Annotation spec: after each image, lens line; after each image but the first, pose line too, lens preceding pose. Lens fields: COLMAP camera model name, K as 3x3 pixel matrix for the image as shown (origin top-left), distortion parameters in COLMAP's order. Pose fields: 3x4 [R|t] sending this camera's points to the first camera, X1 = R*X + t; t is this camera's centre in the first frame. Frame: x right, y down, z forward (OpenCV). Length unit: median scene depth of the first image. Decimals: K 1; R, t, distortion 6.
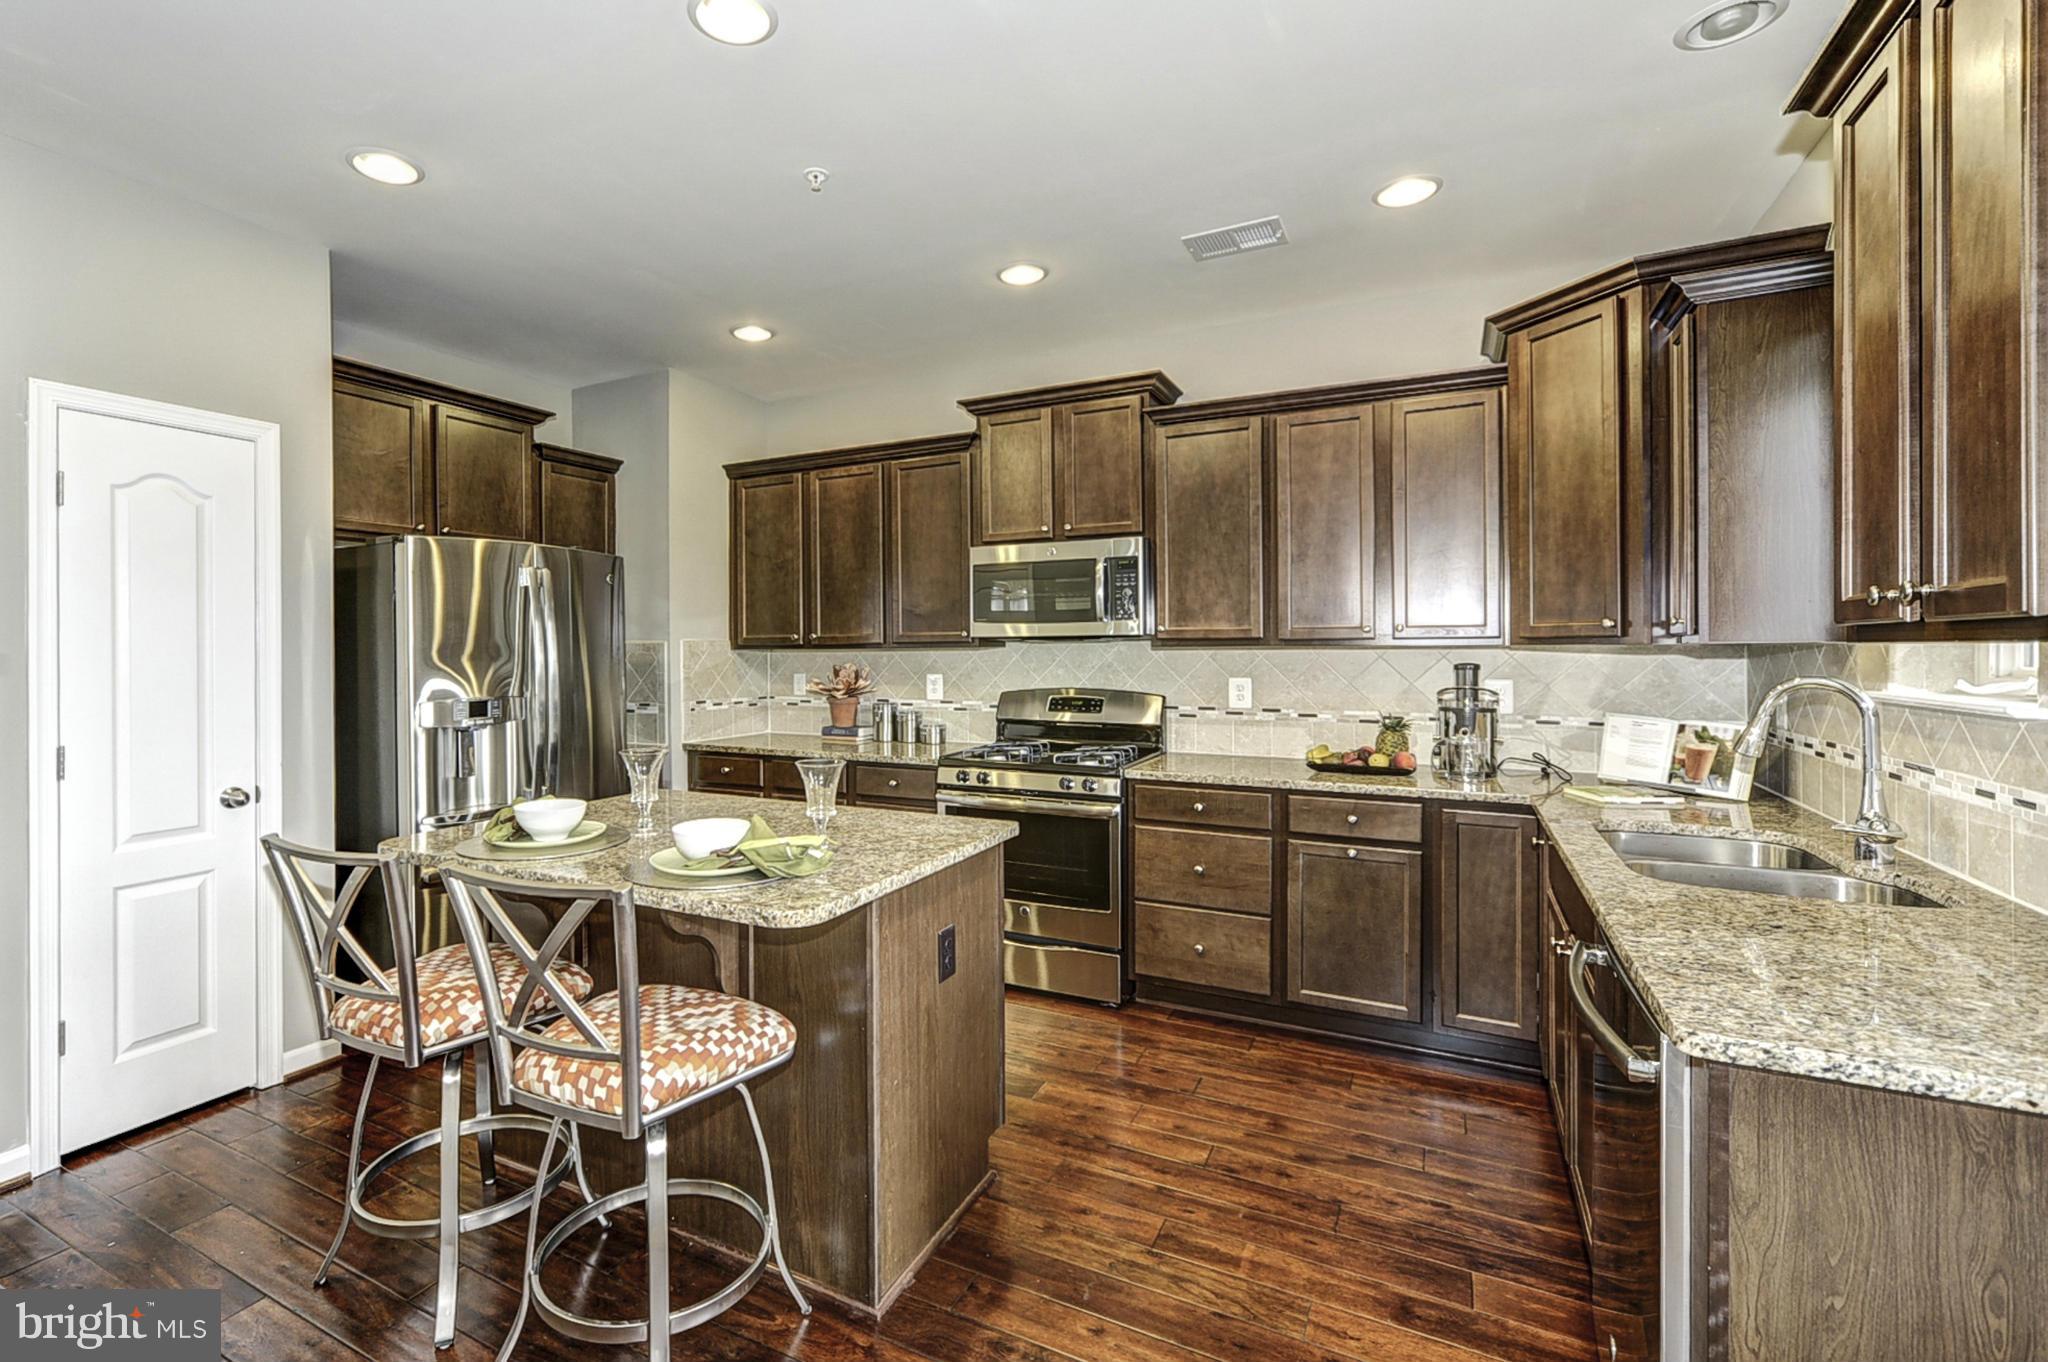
lens RADIAL K [[879.6, 0, 1017.8], [0, 879.6, 662.1], [0, 0, 1]] dist [0.003252, 0.000986]
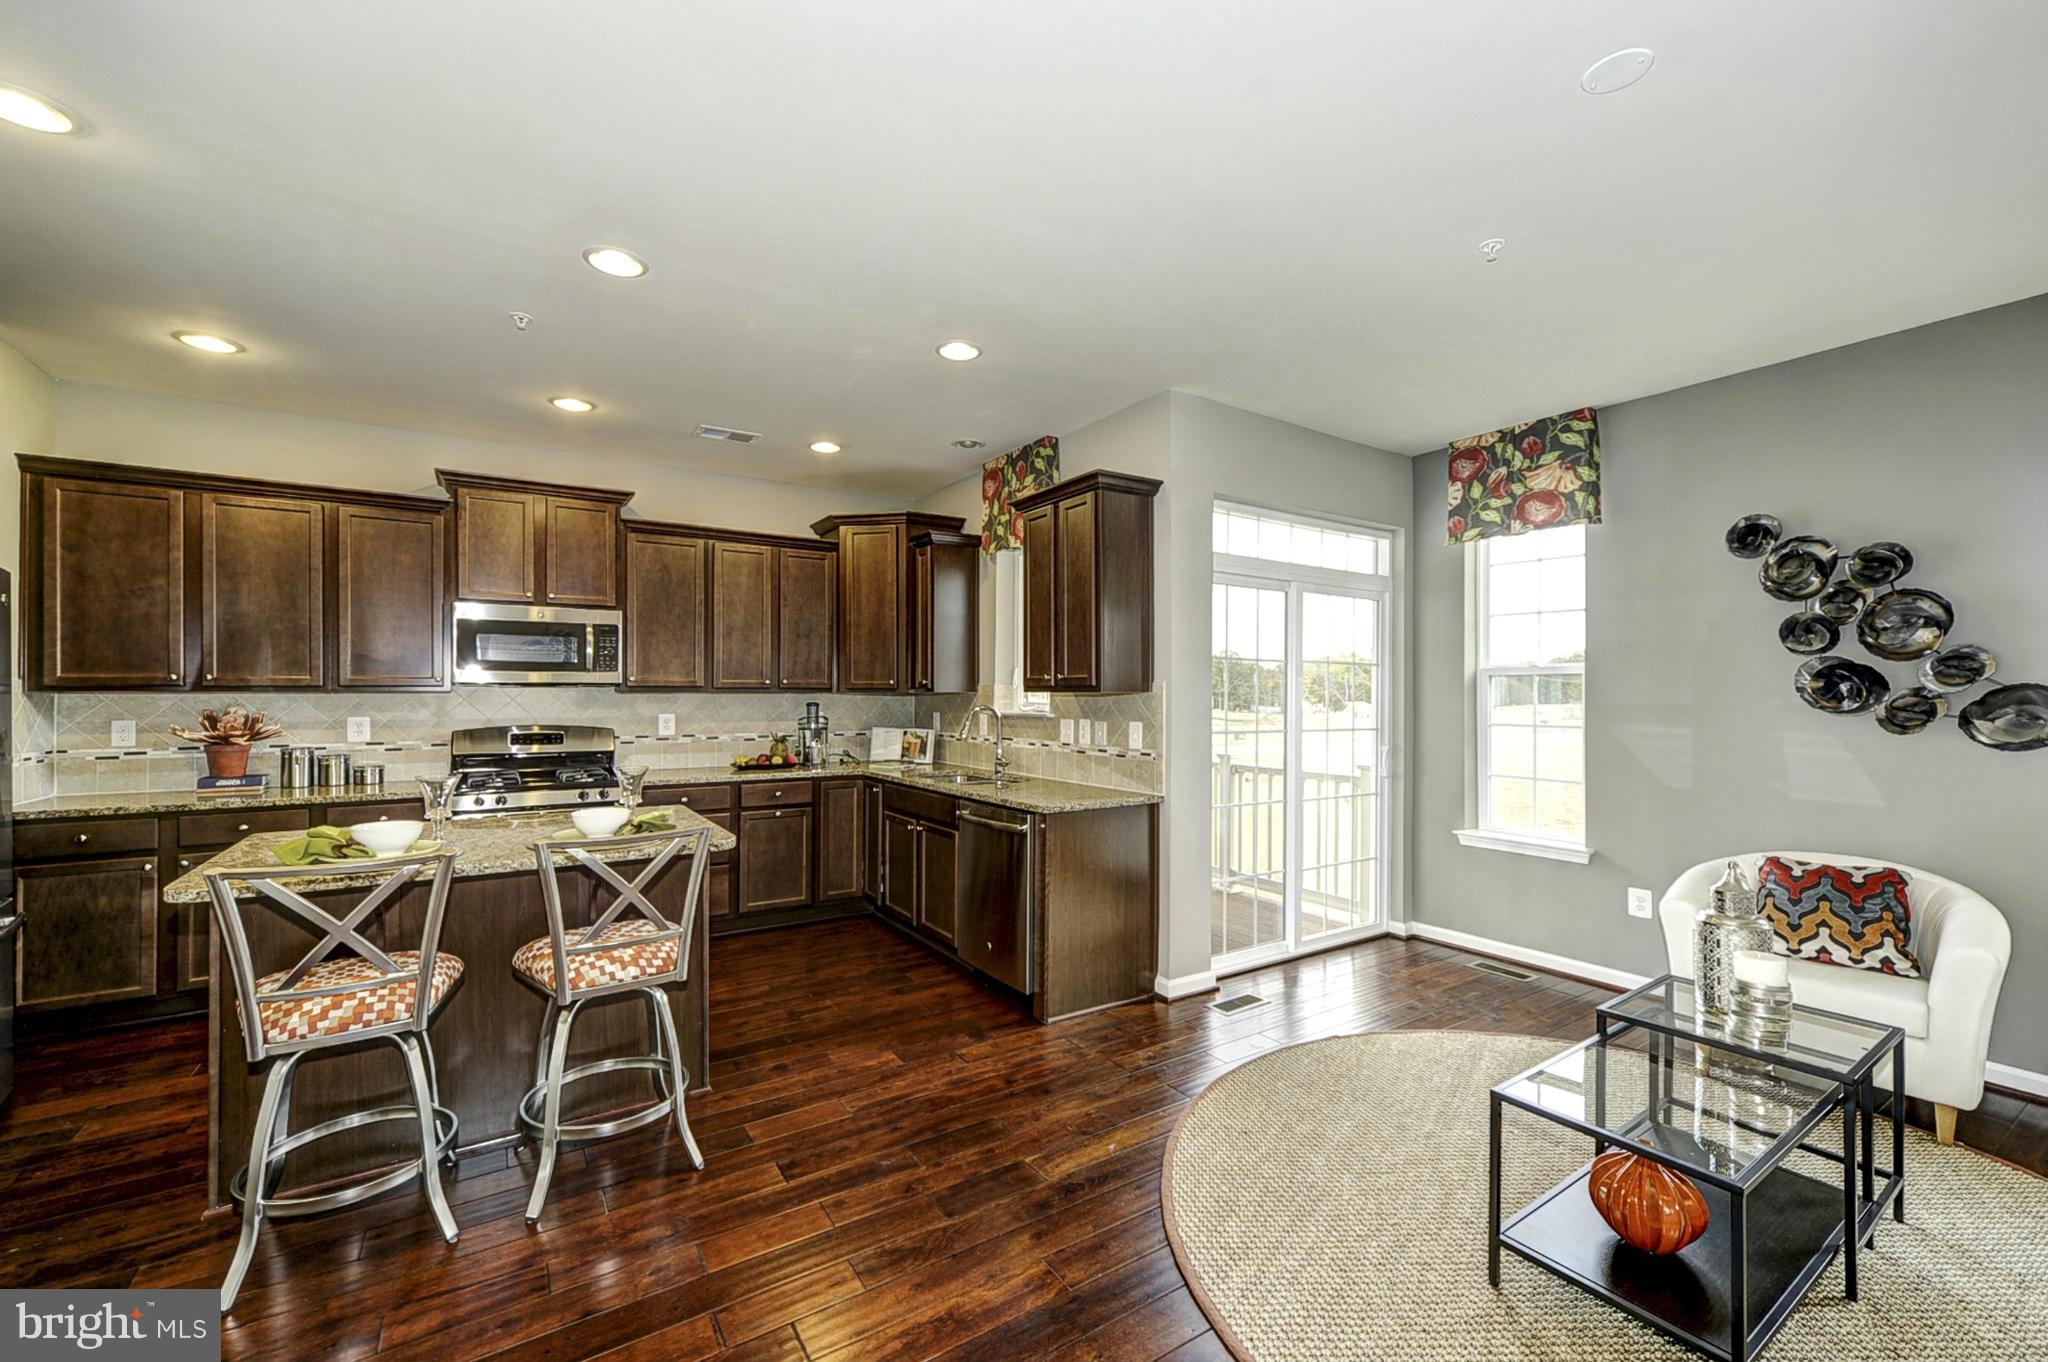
lens RADIAL K [[879.6, 0, 1017.2], [0, 879.6, 694.3], [0, 0, 1]] dist [0.003252, 0.000986]
pose [[0.473869, 0.002858, 0.880591, -0.759338], [0.008099, 0.999938, -0.007604, 0.001752], [-0.880558, 0.010735, 0.473816, -0.180173]]
